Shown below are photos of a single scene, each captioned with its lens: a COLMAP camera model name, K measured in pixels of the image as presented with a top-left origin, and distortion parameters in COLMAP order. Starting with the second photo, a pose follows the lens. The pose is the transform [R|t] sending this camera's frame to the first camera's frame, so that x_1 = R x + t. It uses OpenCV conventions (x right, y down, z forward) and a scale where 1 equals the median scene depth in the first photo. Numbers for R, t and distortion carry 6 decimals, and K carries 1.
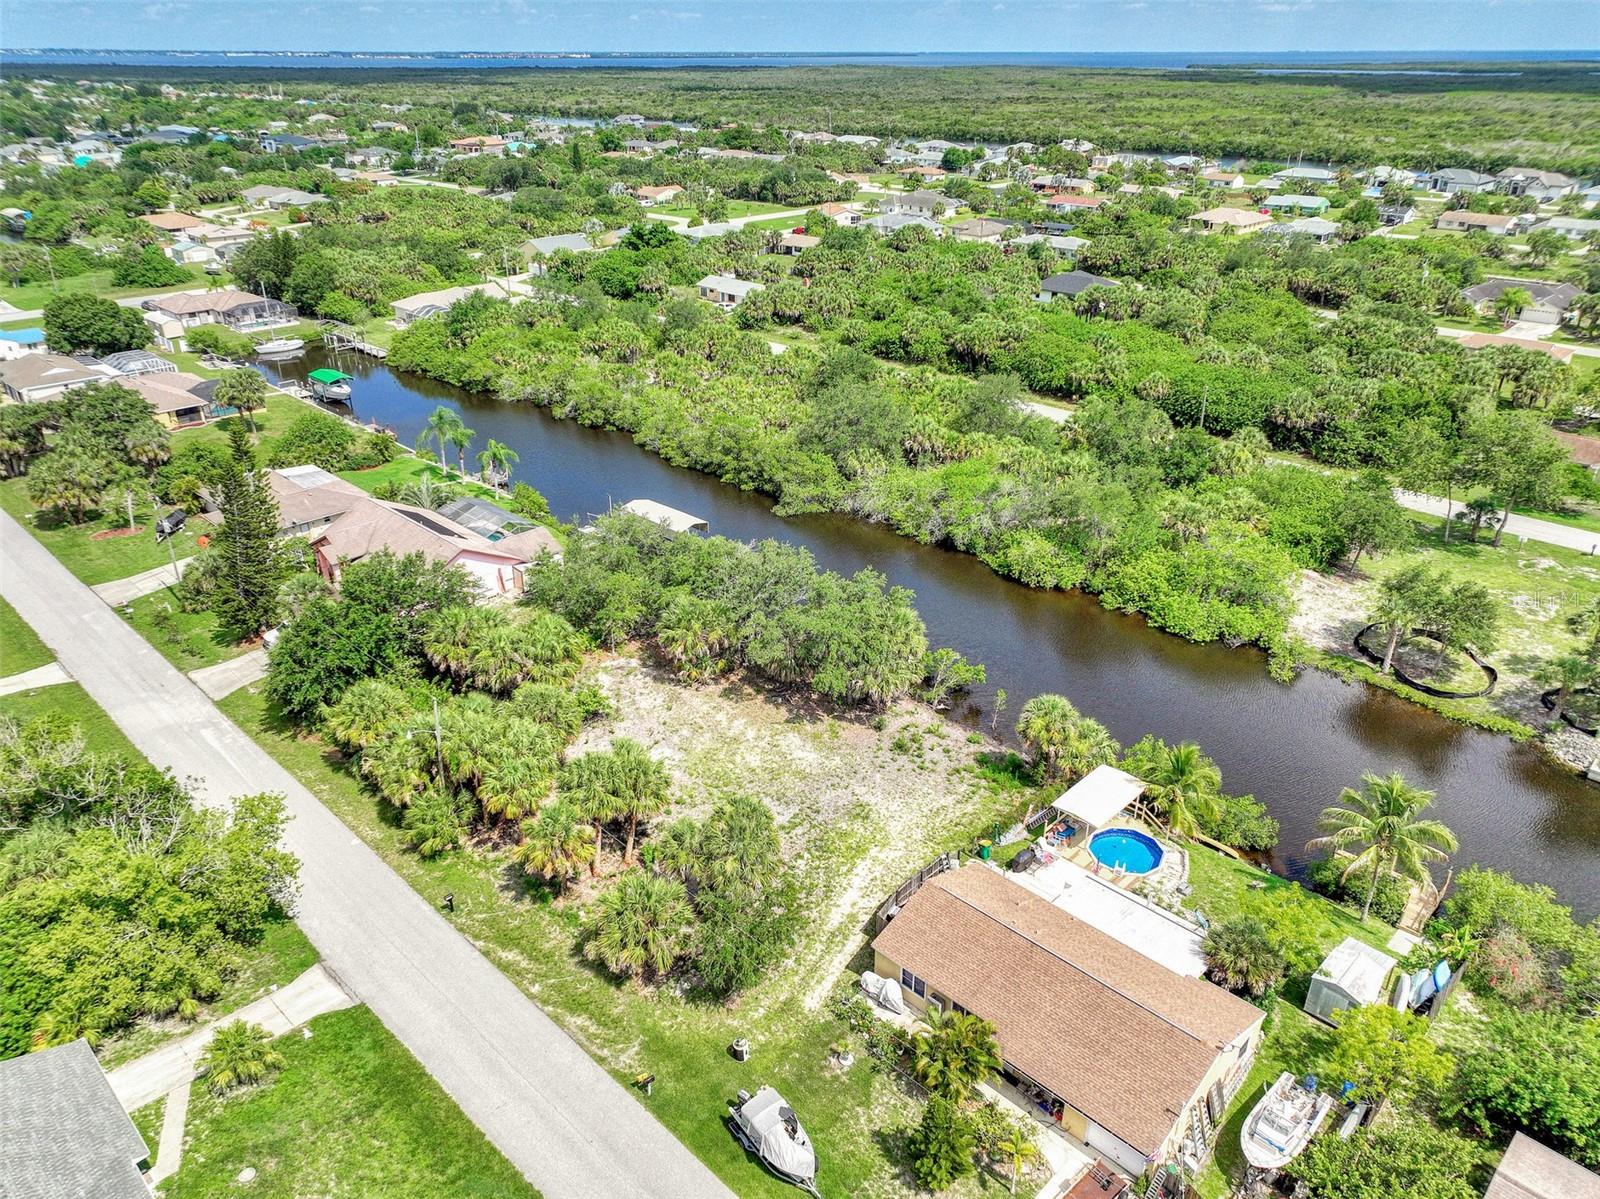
lens RADIAL K [[1136.1, 0, 800.0], [0, 1136.1, 599.5], [0, 0, 1]] dist [0.005869, 0.005437]
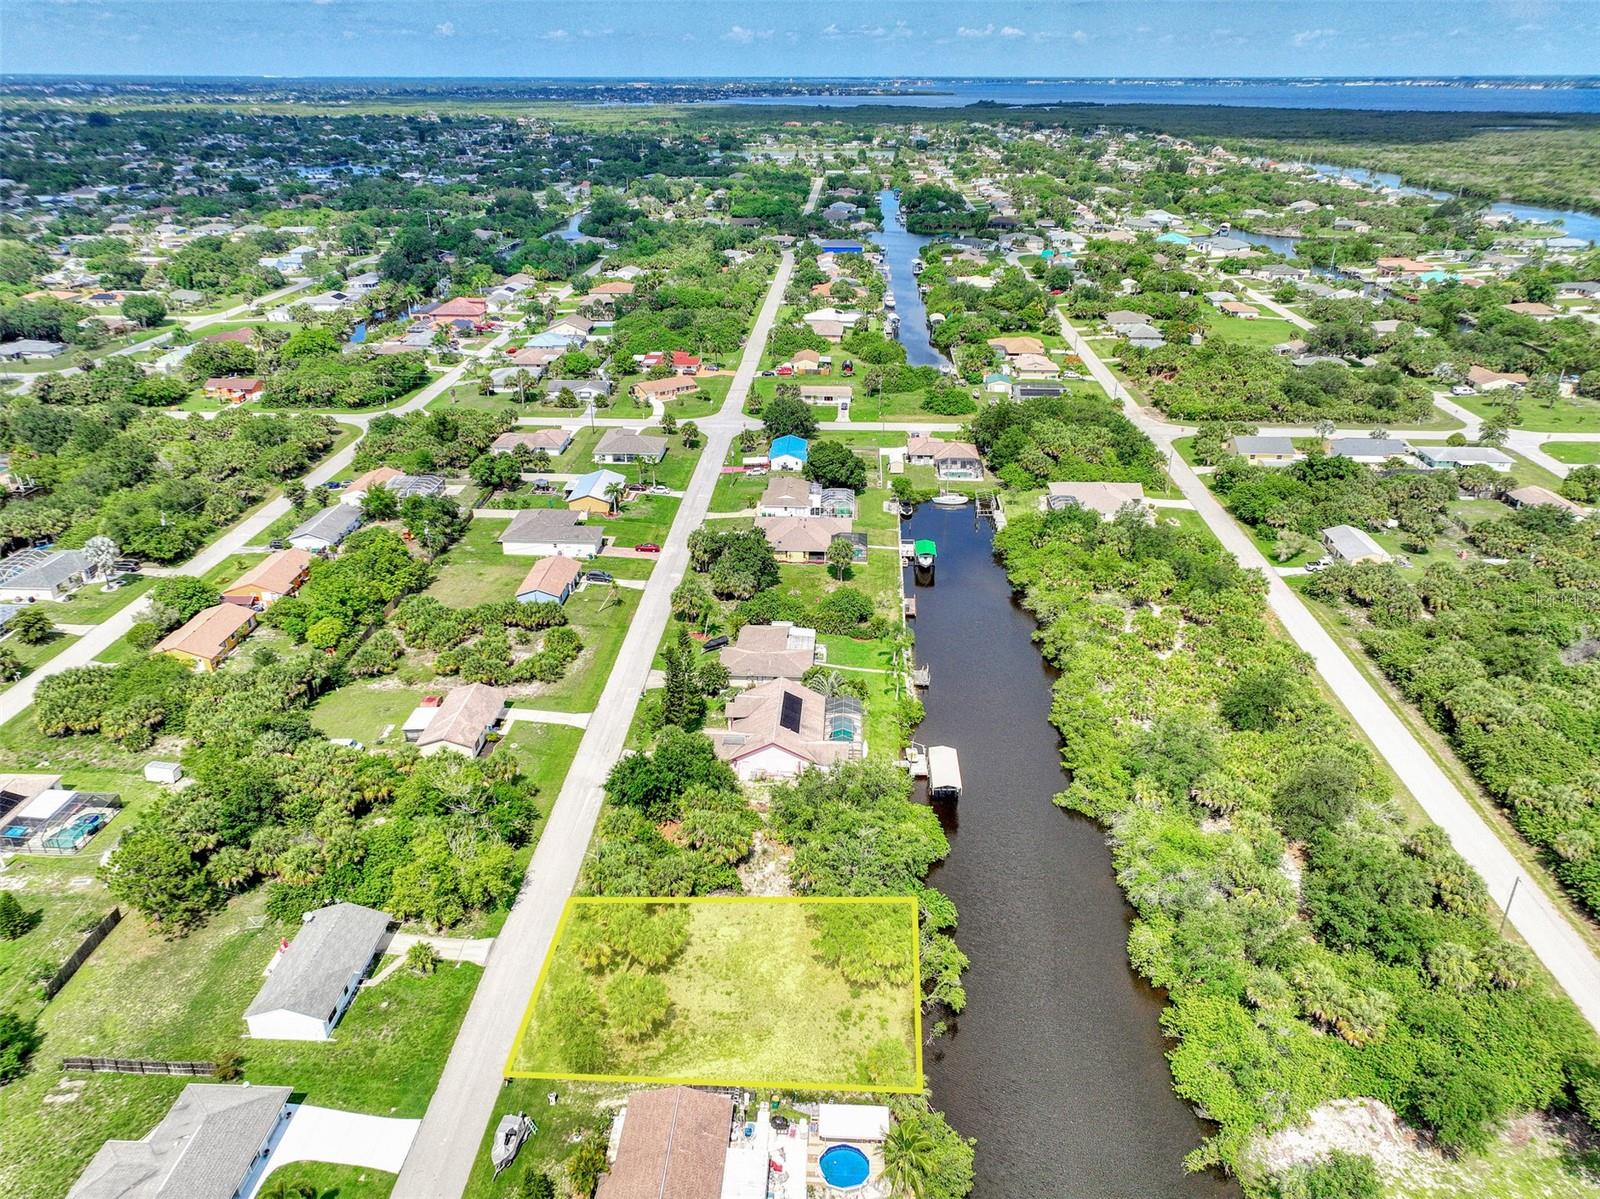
lens RADIAL K [[1121.2, 0, 794.3], [0, 1121.2, 602.8], [0, 0, 1]] dist [0.001599, 0.006381]
pose [[0.656999, 0.318884, -0.683129, 0.726706], [-0.327875, 0.936814, 0.121970, -0.434341], [0.678859, 0.143847, 0.720041, -0.105505]]
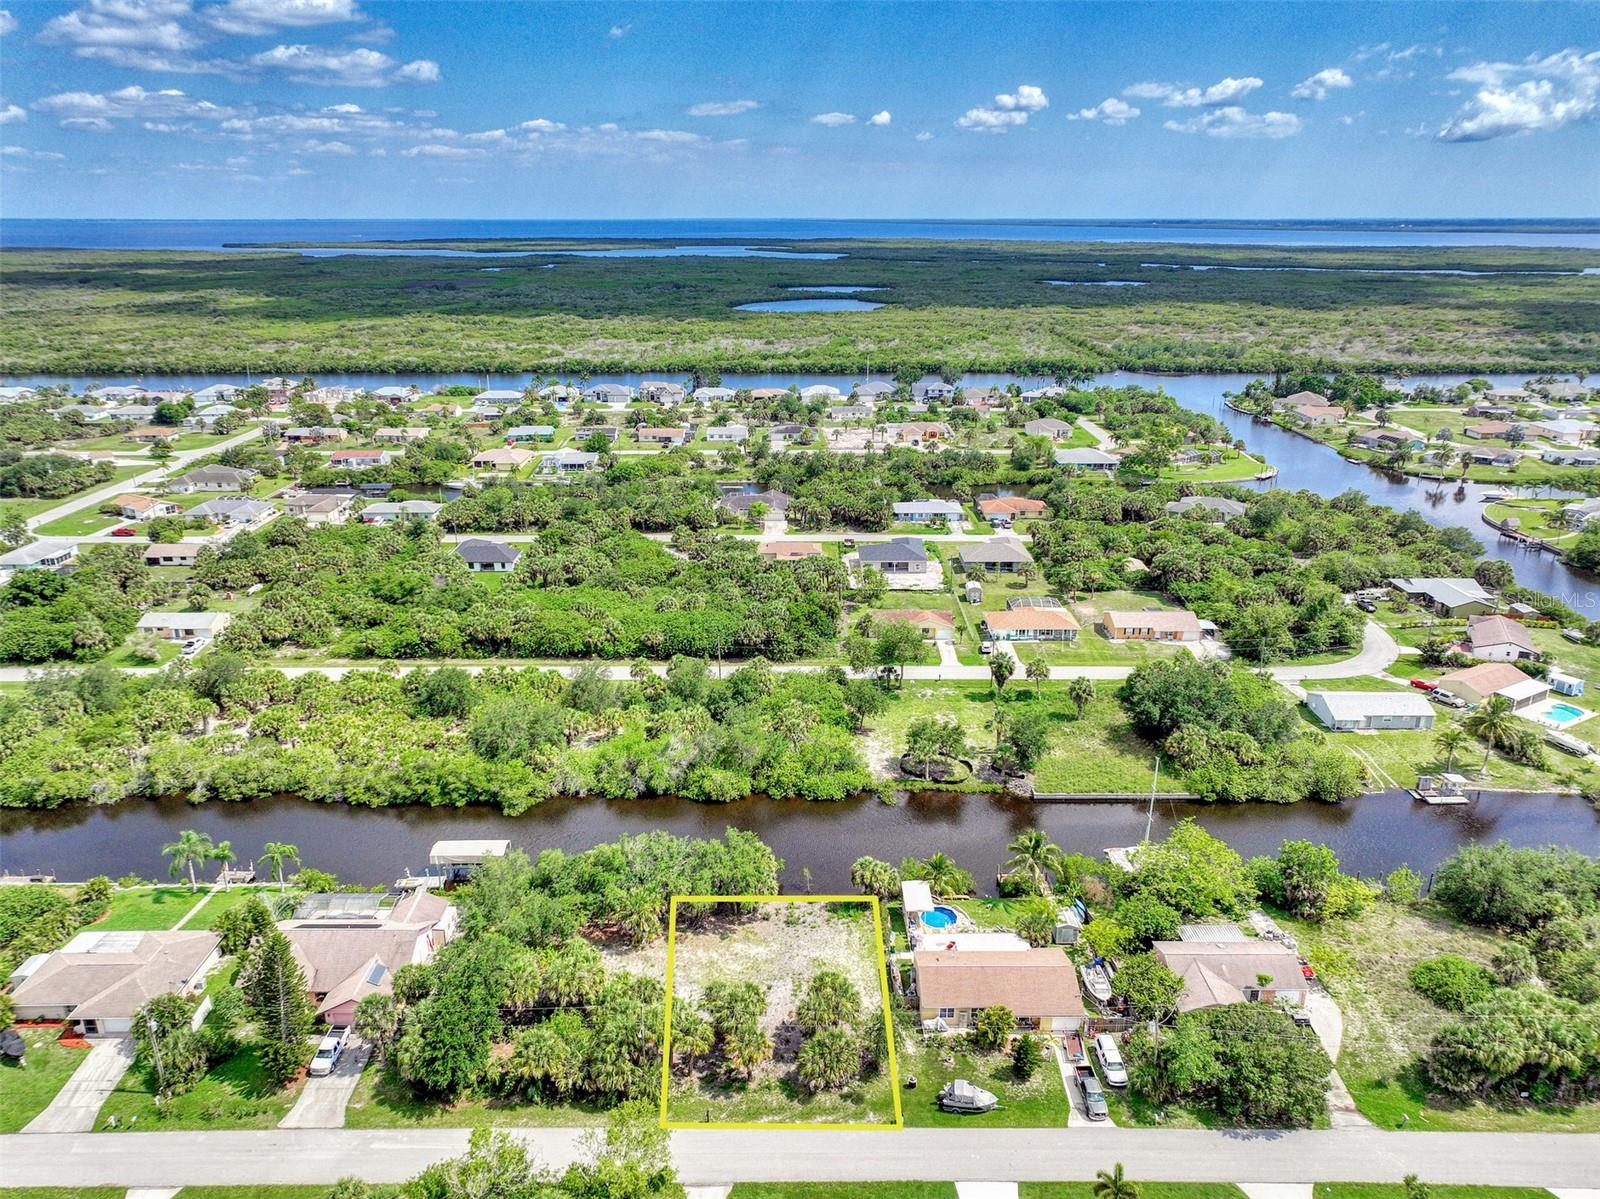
lens RADIAL K [[1126.0, 0, 810.0], [0, 1126.0, 602.5], [0, 0, 1]] dist [0.002191, 0.001157]
pose [[0.710905, -0.230578, 0.664416, -0.771434], [0.306745, 0.951790, 0.002100, -0.273713], [-0.632868, 0.202313, 0.747360, -0.310377]]
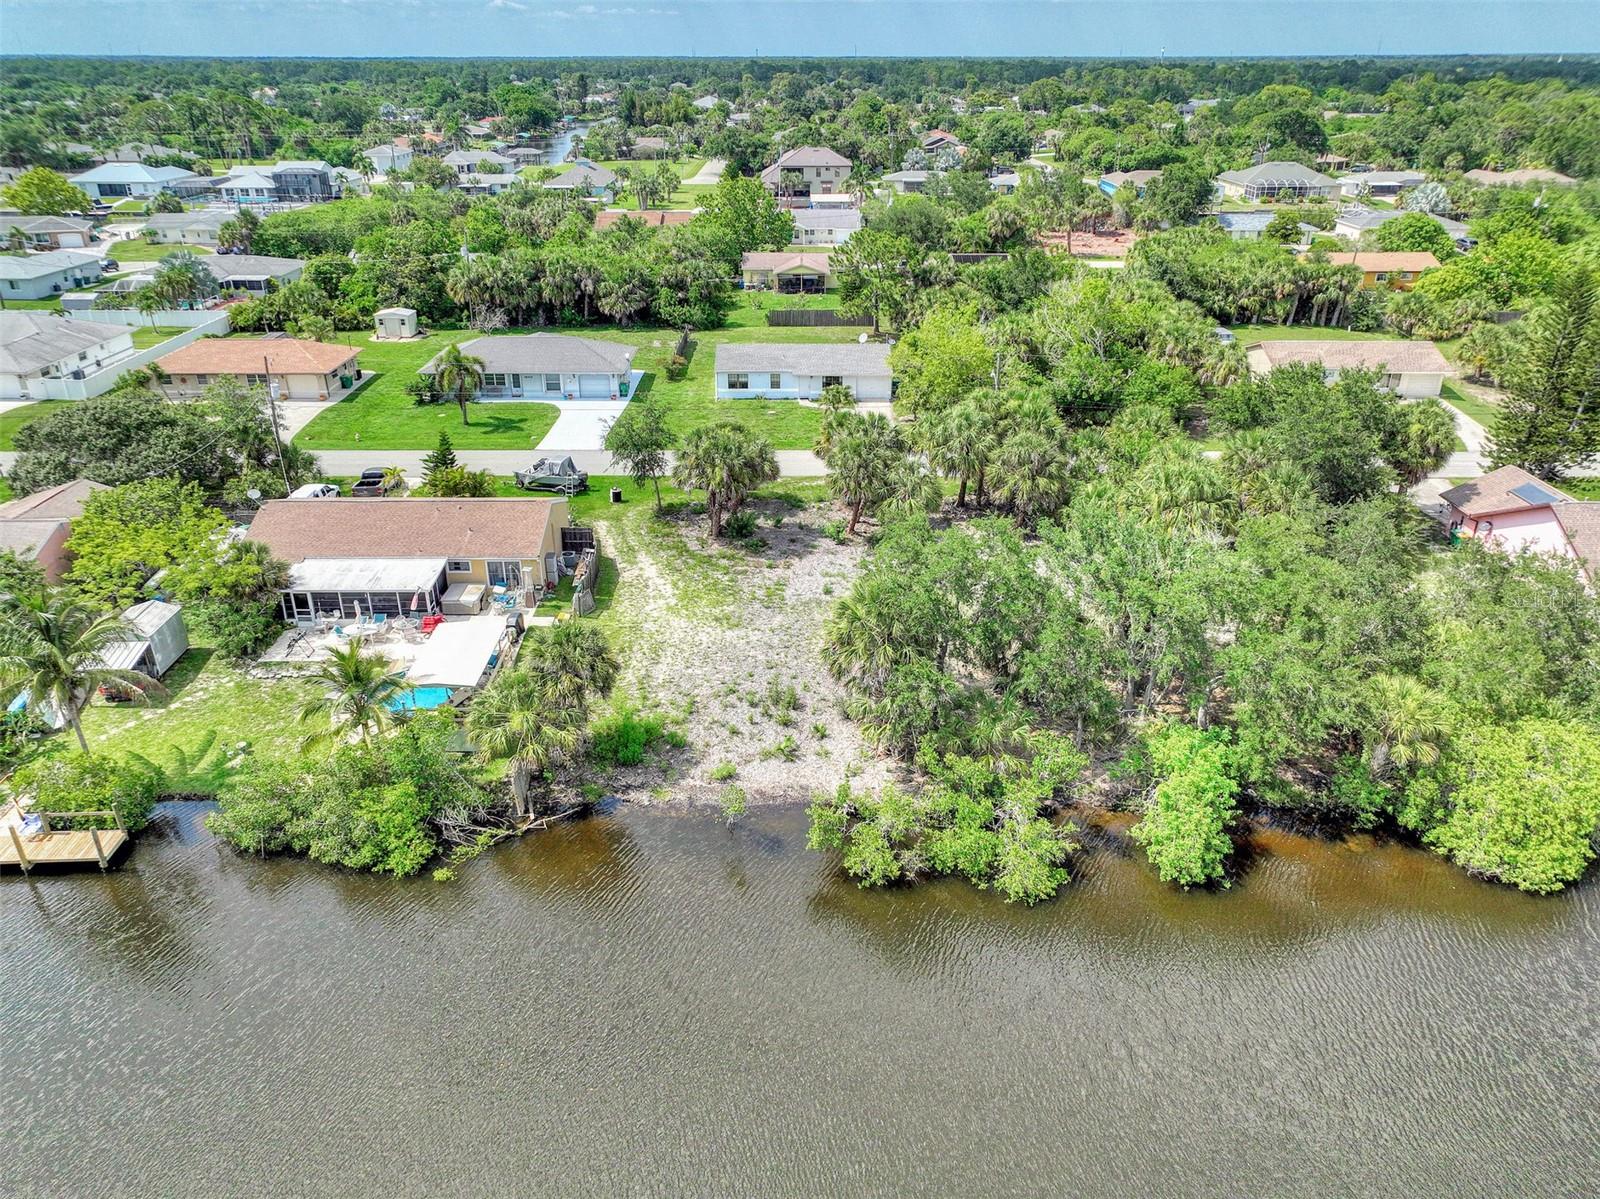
lens RADIAL K [[1136.1, 0, 800.0], [0, 1136.1, 599.5], [0, 0, 1]] dist [0.005869, 0.005437]
pose [[-0.716496, 0.300270, -0.629660, 0.423966], [-0.305383, 0.676524, 0.670117, -0.315522], [0.627196, 0.672424, -0.393030, 1.067728]]
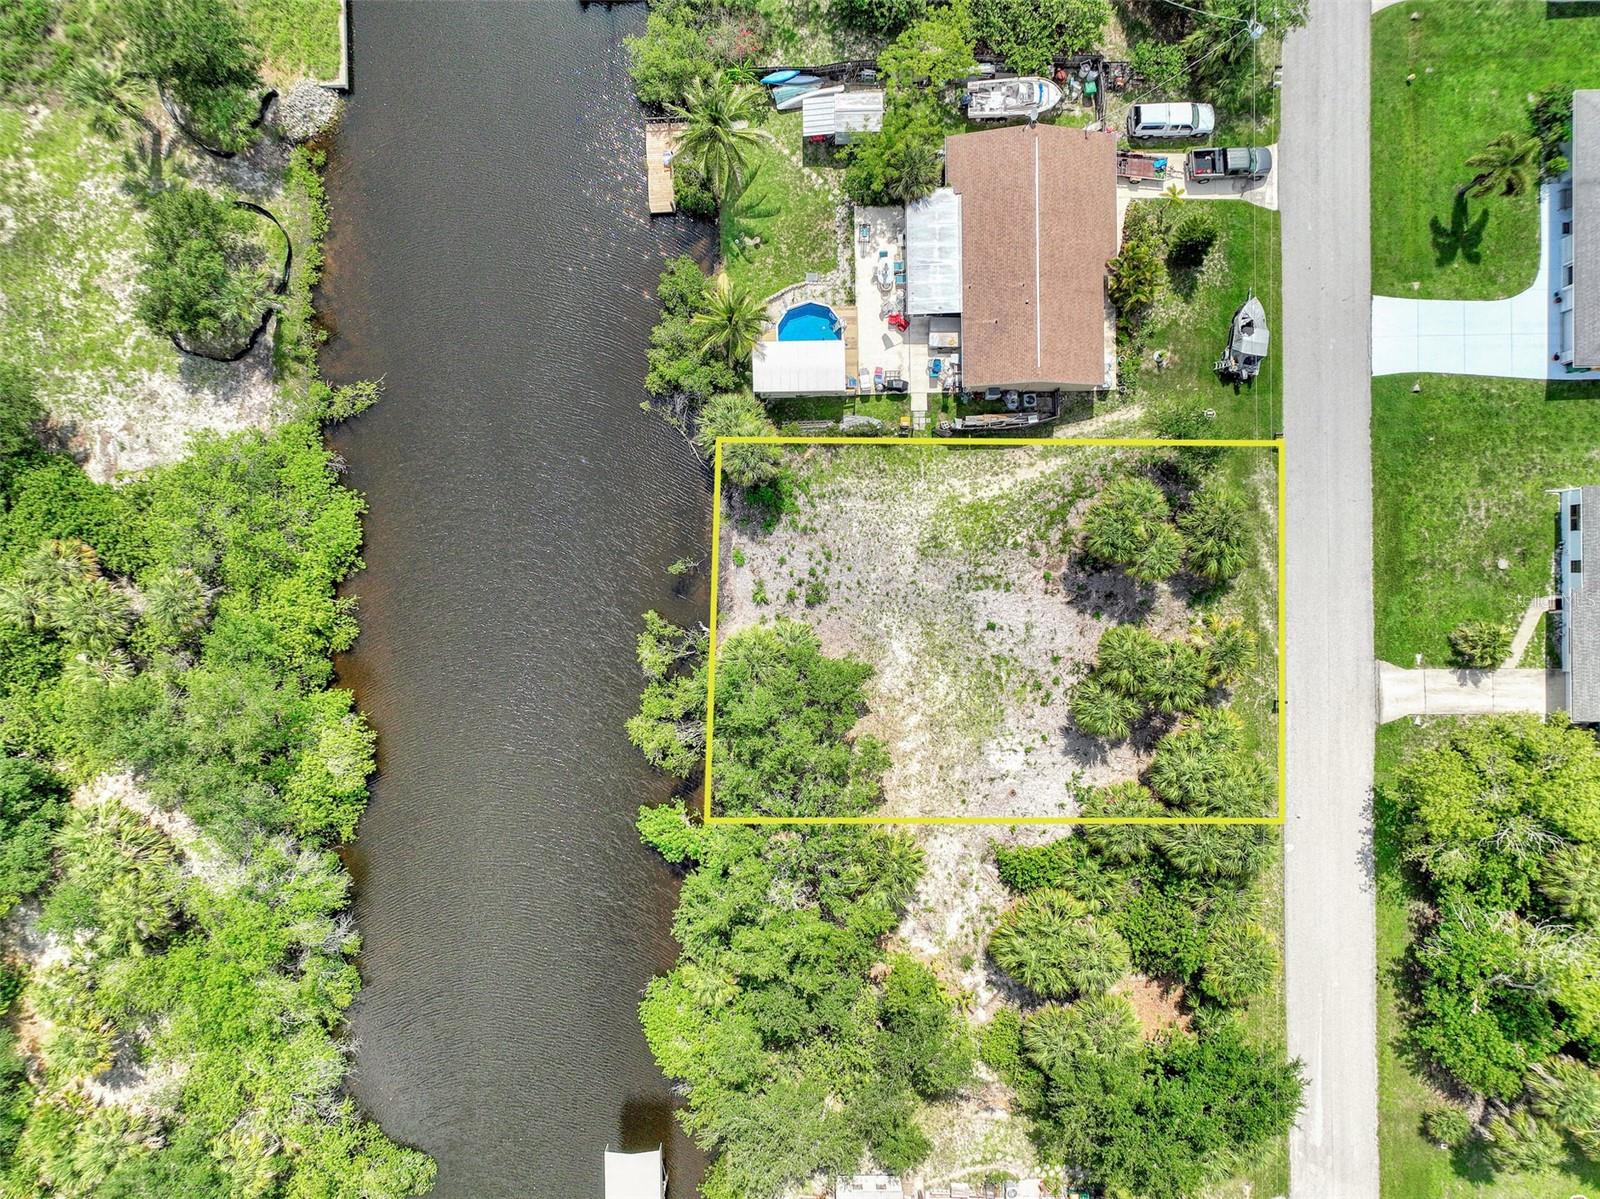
lens RADIAL K [[1126.0, 0, 810.0], [0, 1126.0, 602.5], [0, 0, 1]] dist [0.002191, 0.001157]
pose [[-0.703993, -0.710204, 0.001994, 0.074126], [0.318531, -0.313234, 0.894663, -0.631349], [-0.634769, 0.630472, 0.446736, 0.503621]]
